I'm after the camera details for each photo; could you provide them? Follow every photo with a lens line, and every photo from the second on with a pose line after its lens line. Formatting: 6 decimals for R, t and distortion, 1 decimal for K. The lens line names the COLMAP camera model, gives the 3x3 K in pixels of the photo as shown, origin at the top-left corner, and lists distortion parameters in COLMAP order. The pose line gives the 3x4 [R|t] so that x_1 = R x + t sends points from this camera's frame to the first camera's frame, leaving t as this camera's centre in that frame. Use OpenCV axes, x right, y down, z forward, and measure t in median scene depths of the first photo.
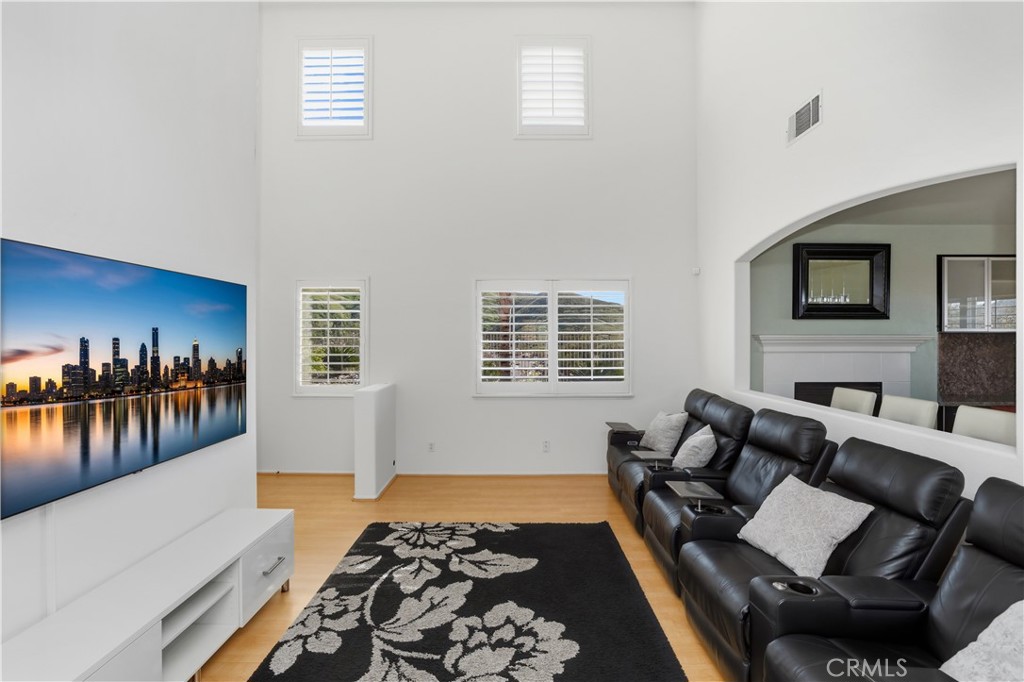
lens RADIAL K [[445.2, 0, 512.8], [0, 445.2, 337.7], [0, 0, 1]] dist [-0.039609, 0.014699]
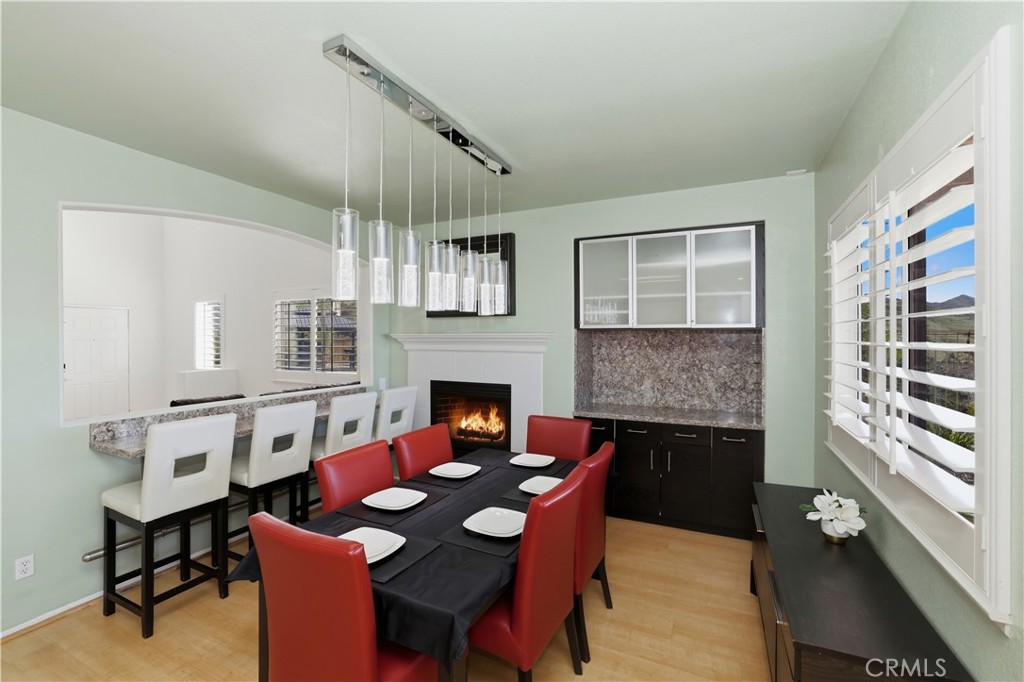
lens RADIAL K [[445.2, 0, 512.8], [0, 445.2, 337.7], [0, 0, 1]] dist [-0.039609, 0.014699]
pose [[0.904538, 0.001690, -0.426389, 1.241613], [0.000871, 0.999983, 0.005811, -0.001792], [0.426391, -0.005628, 0.904521, 0.158443]]
